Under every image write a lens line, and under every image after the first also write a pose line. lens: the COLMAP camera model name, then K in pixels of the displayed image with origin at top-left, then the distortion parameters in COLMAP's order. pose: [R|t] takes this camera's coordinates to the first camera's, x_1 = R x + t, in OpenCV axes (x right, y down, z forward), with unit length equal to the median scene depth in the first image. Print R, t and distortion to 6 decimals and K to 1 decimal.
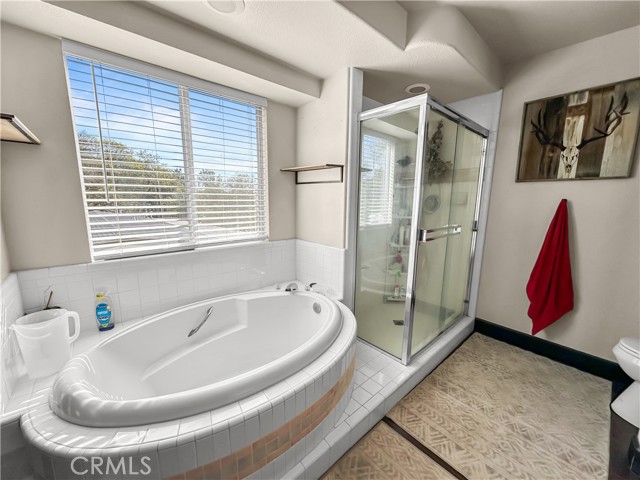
lens RADIAL K [[257.7, 0, 310.3], [0, 257.7, 238.4], [0, 0, 1]] dist [-0.002254, -0.000141]
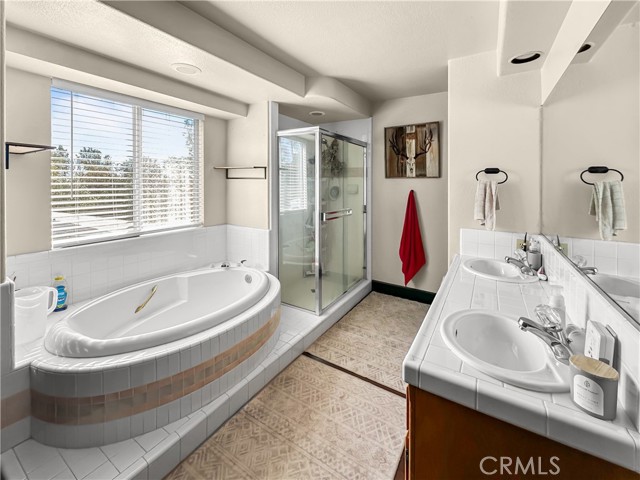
lens RADIAL K [[272.2, 0, 317.8], [0, 272.2, 202.8], [0, 0, 1]] dist [-0.002649, 0.000094]
pose [[0.947290, -0.021211, 0.319675, -0.068364], [0.048139, 0.995901, -0.076569, 0.022526], [-0.316740, 0.087922, 0.944429, -0.375980]]
